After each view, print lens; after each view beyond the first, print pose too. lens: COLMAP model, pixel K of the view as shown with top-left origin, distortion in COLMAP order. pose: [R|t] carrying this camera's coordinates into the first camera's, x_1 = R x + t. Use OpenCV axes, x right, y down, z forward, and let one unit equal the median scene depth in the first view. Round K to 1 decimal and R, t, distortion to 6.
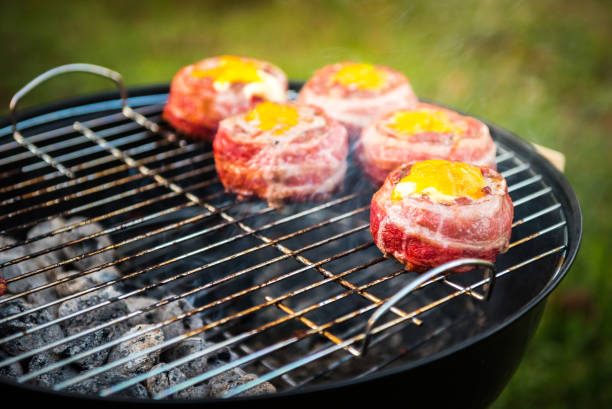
lens RADIAL K [[1223.4, 0, 312.6], [0, 1223.4, 200.1], [0, 0, 1]] dist [0.127489, 0.000000]
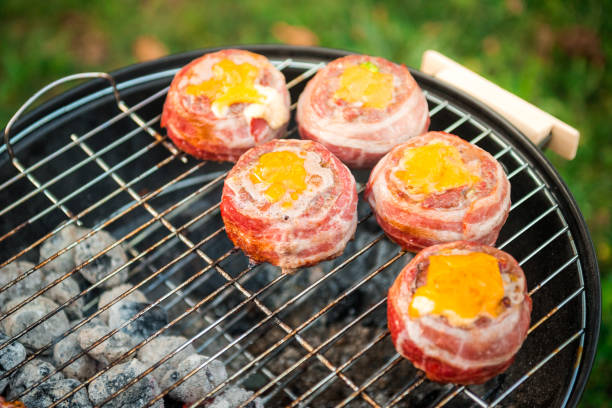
lens RADIAL K [[1223.4, 0, 273.9], [0, 1223.4, 213.8], [0, 0, 1]] dist [0.127489, 0.000000]
pose [[0.997412, -0.063520, -0.033688, -0.006066], [0.071477, 0.926729, 0.368868, -0.411515], [0.007789, -0.370321, 0.928871, 0.093296]]
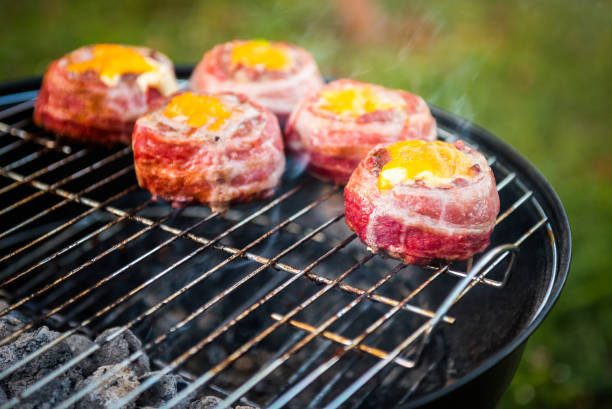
lens RADIAL K [[1286.2, 0, 307.8], [0, 1286.2, 206.1], [0, 0, 1]] dist [0.129036, 0.000000]
pose [[0.954592, -0.112407, 0.275895, -0.228082], [0.105129, 0.993610, 0.041079, -0.029931], [-0.278750, -0.010209, 0.960309, 0.091036]]
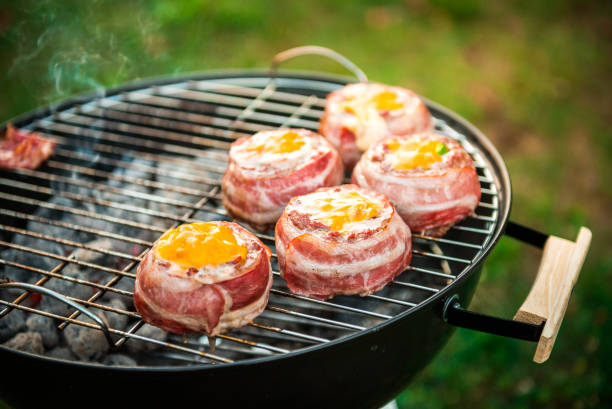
lens RADIAL K [[1141.4, 0, 300.7], [0, 1141.4, 194.9], [0, 0, 1]] dist [0.119578, 0.000000]
pose [[0.416658, 0.421877, -0.805243, 0.855558], [-0.338198, 0.894149, 0.293462, -0.349511], [0.843812, 0.150058, 0.515232, 0.511709]]
